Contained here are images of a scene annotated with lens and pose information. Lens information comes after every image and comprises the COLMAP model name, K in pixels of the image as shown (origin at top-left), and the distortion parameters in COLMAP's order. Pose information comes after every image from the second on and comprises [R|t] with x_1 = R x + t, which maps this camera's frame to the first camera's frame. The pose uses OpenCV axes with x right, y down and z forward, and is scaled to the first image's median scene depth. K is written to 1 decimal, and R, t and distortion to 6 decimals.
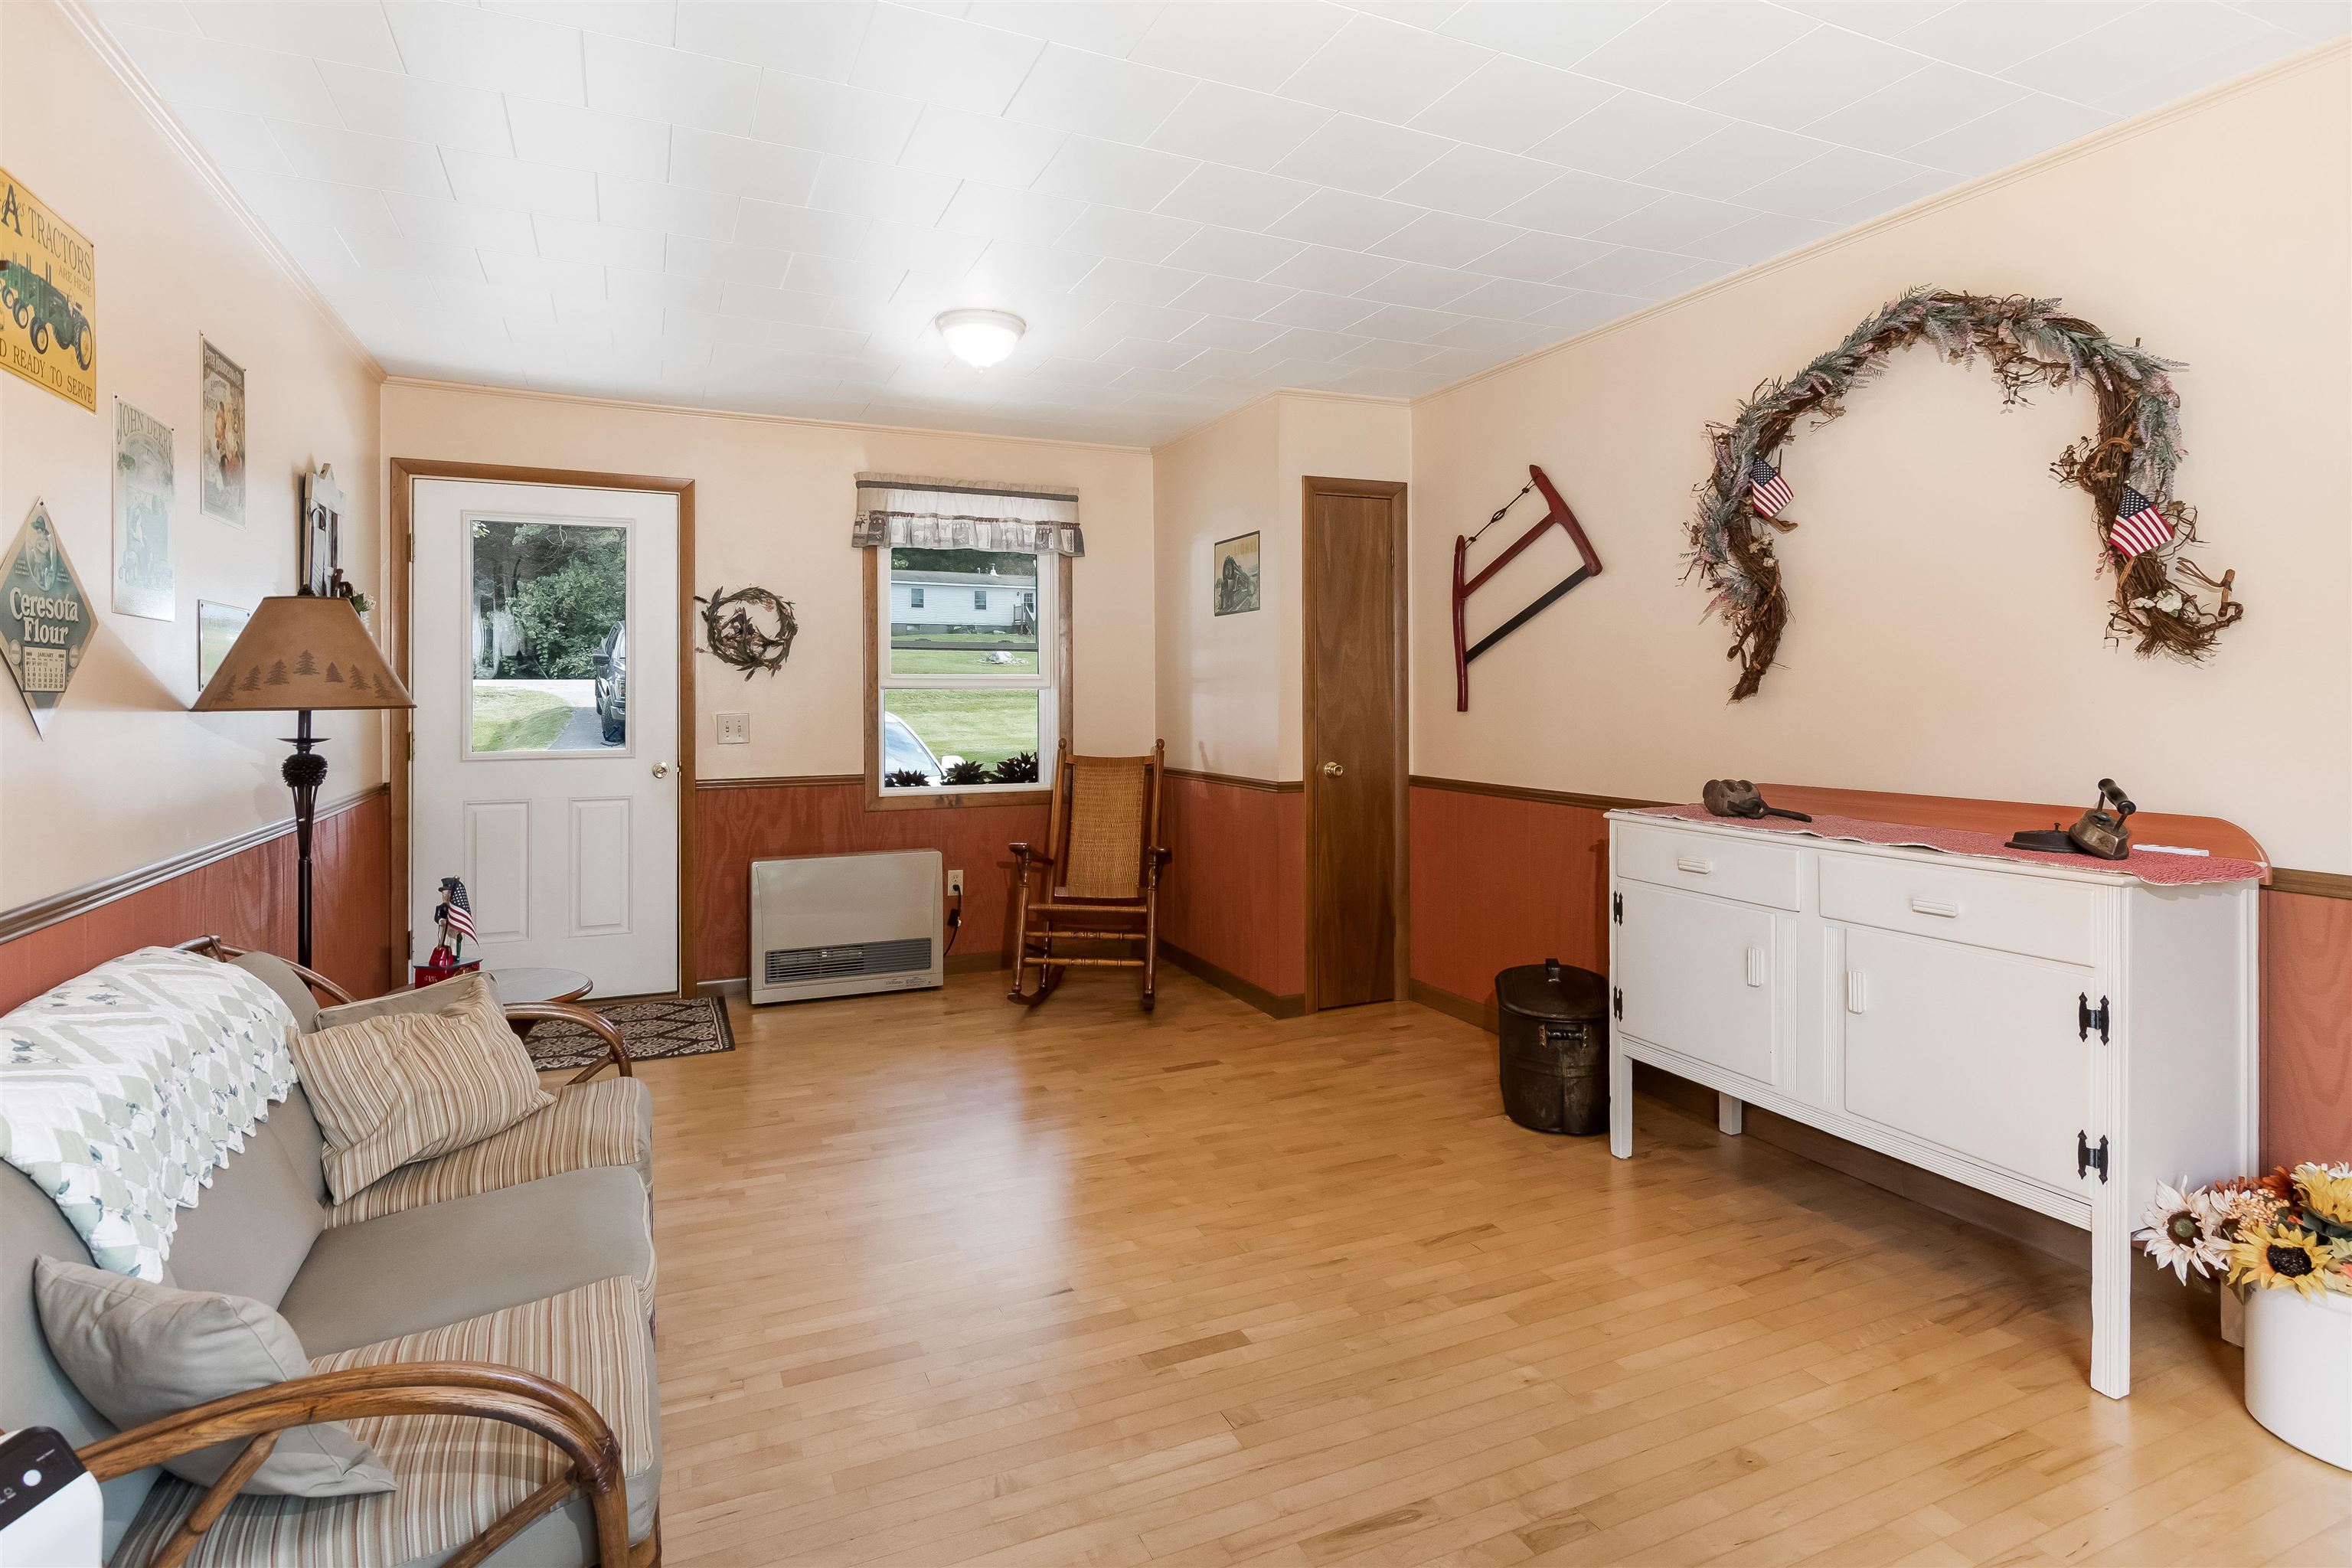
lens RADIAL K [[1156.9, 0, 1168.9], [0, 1156.9, 700.5], [0, 0, 1]] dist [-0.004867, -0.005132]
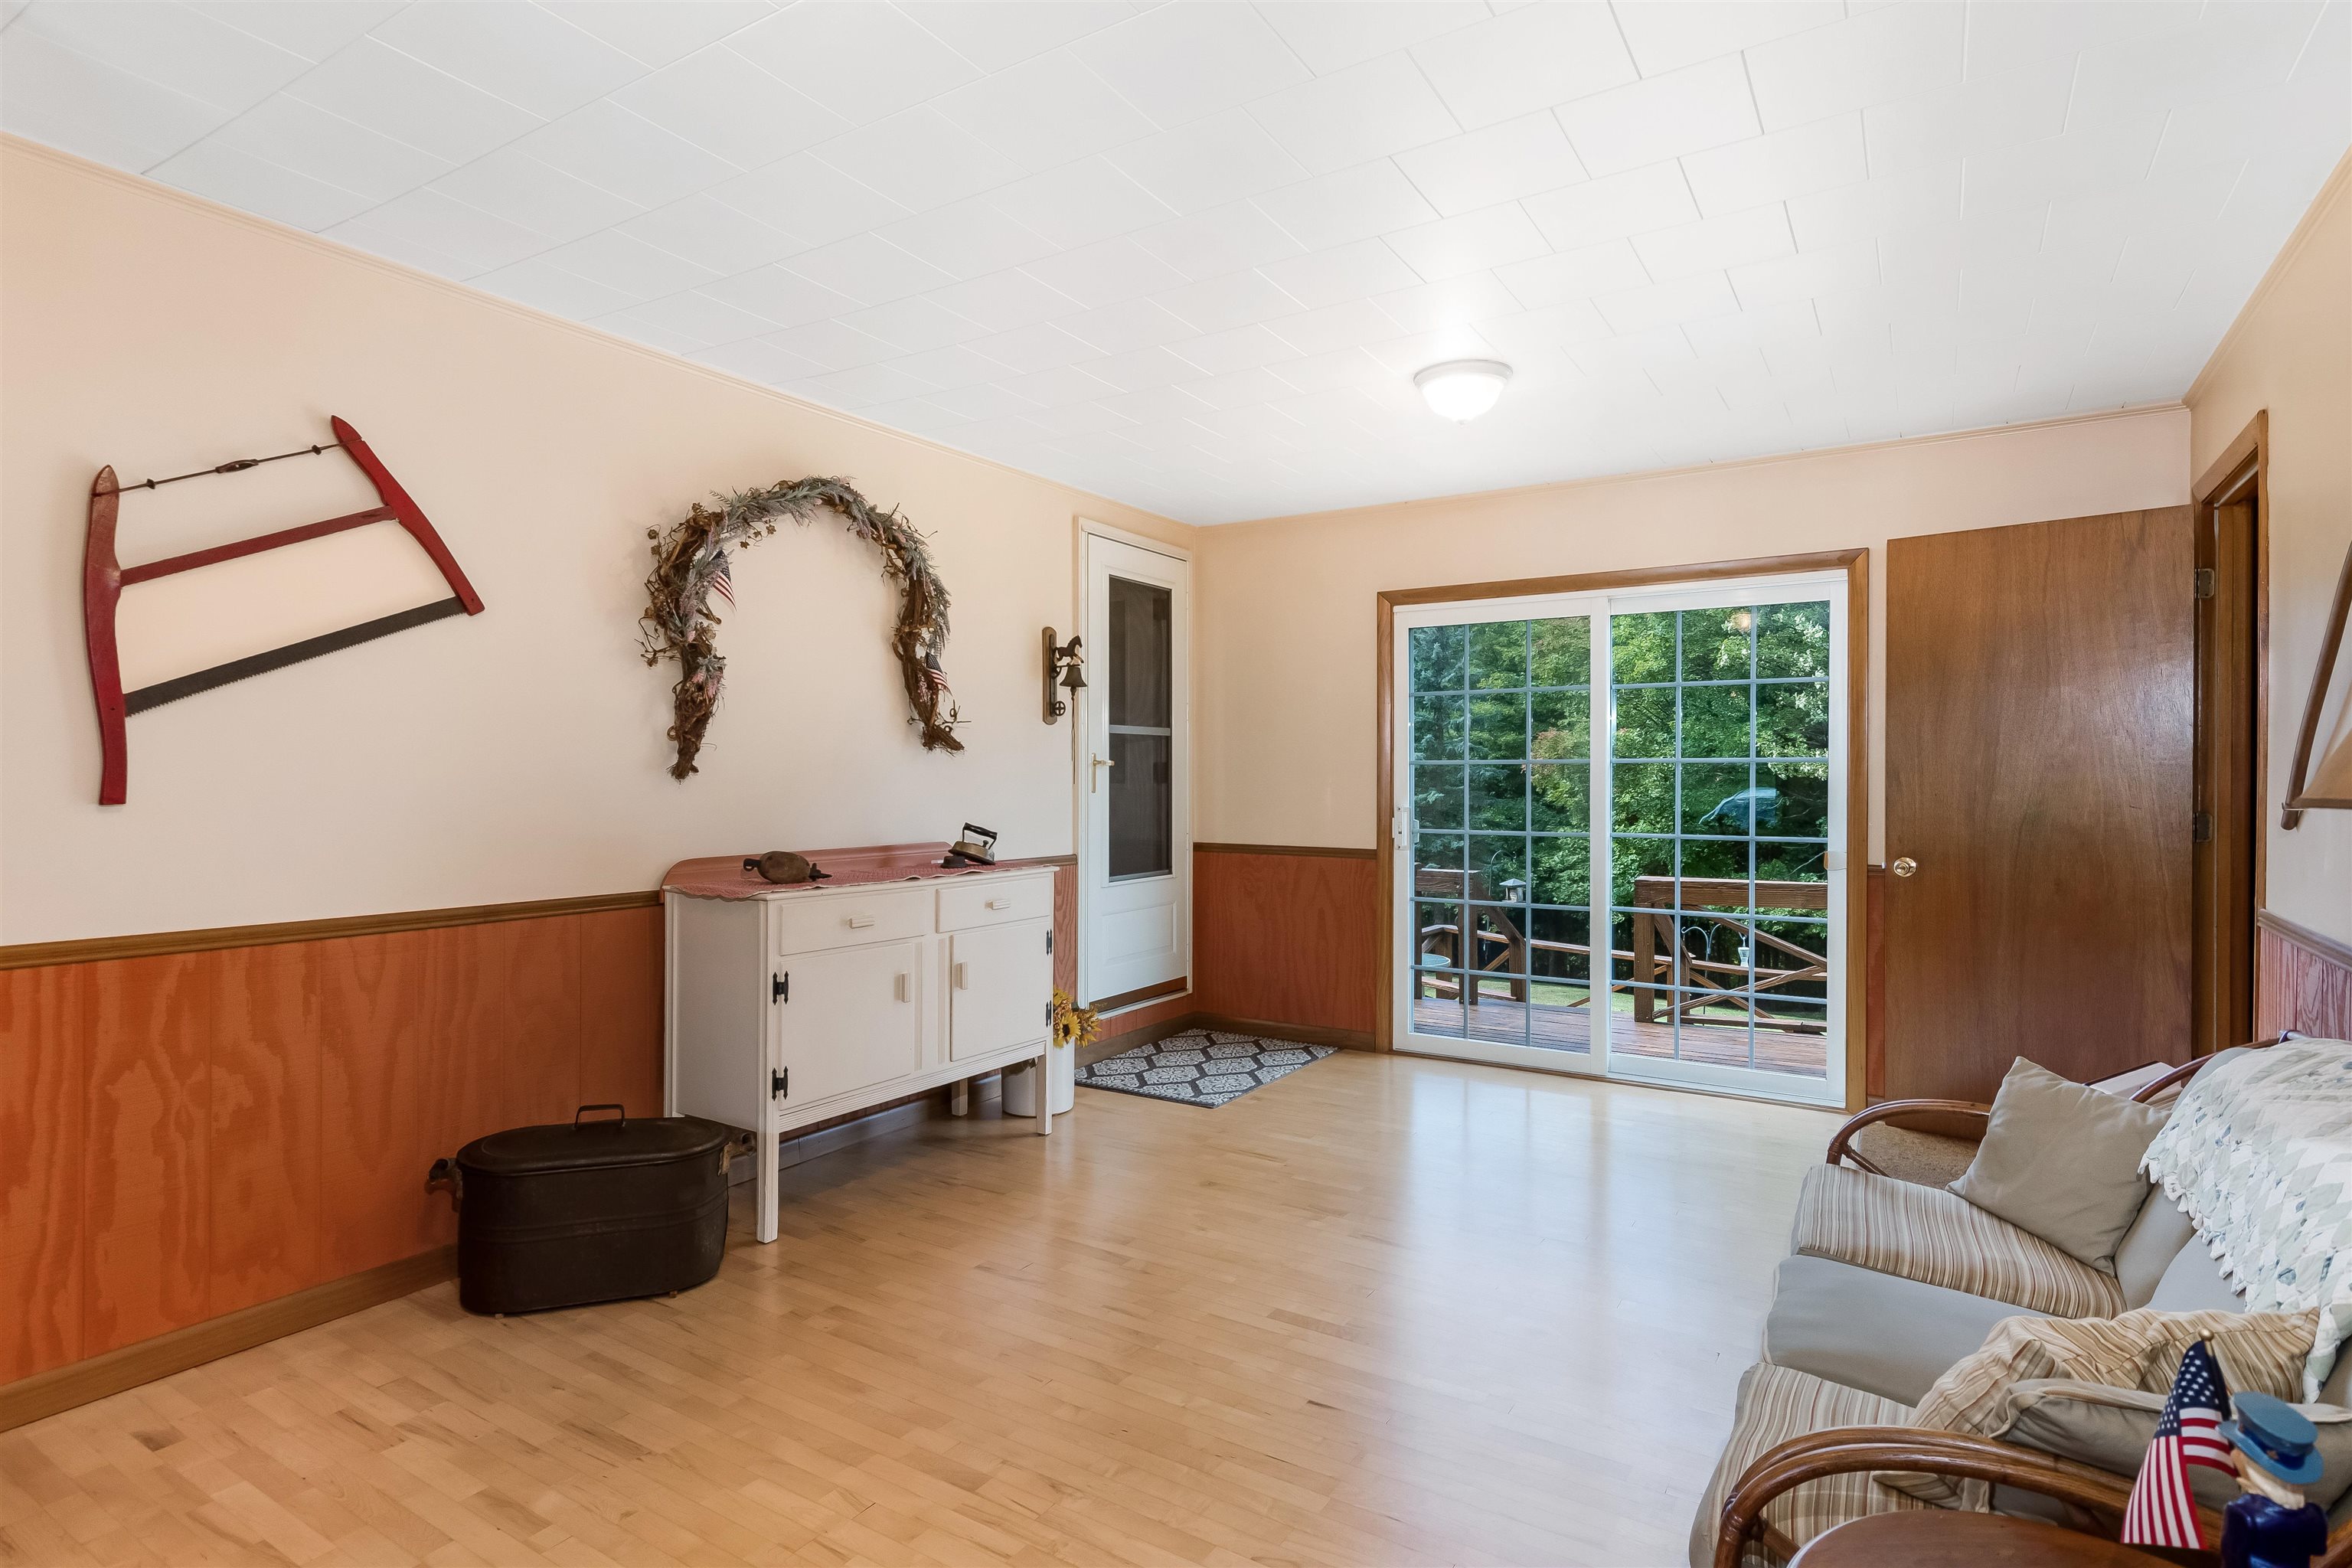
lens RADIAL K [[1213.9, 0, 1184.7], [0, 1213.9, 777.2], [0, 0, 1]] dist [-0.001201, -0.000998]
pose [[-0.555258, 0.001594, 0.831677, -0.444186], [0.006515, 0.999976, 0.002433, -0.000758], [-0.831653, 0.006769, -0.555255, 0.850372]]
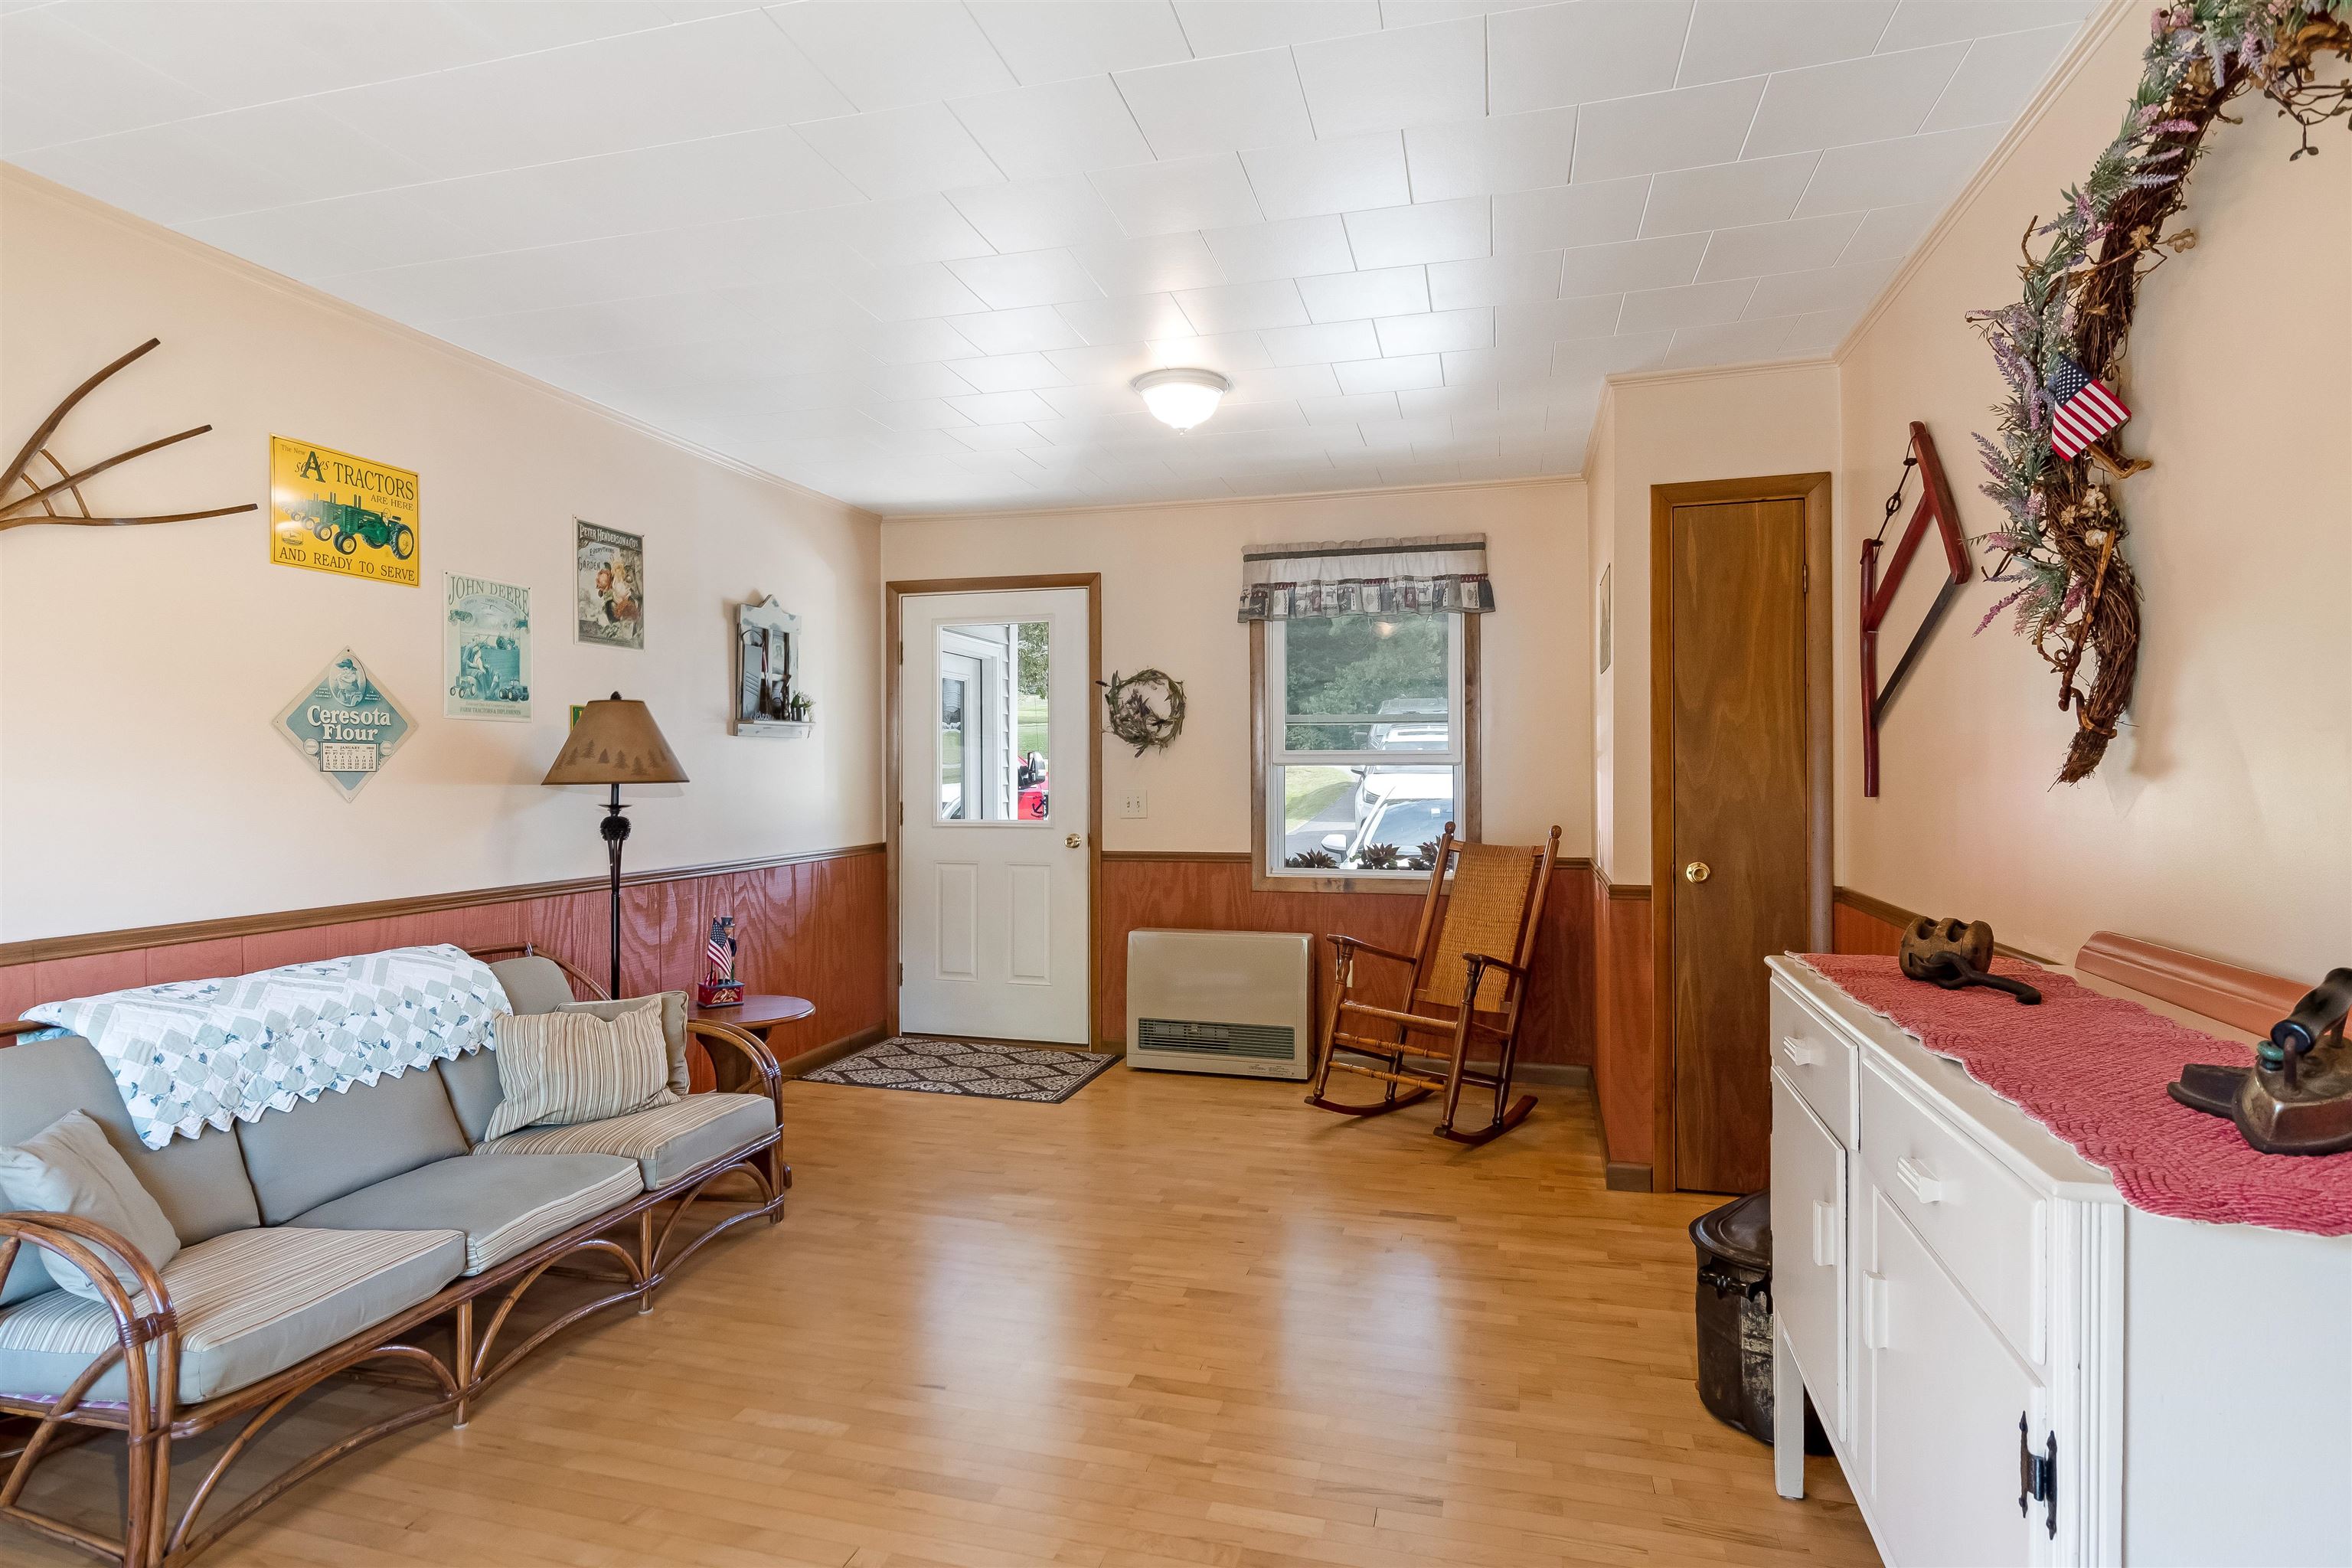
lens RADIAL K [[1213.9, 0, 1180.3], [0, 1213.9, 775.3], [0, 0, 1]] dist [-0.001201, -0.000998]
pose [[0.771345, 0.001498, -0.636416, 0.372124], [-0.002399, 0.999997, -0.000554, -0.001620], [0.636413, 0.001954, 0.771346, 0.177450]]
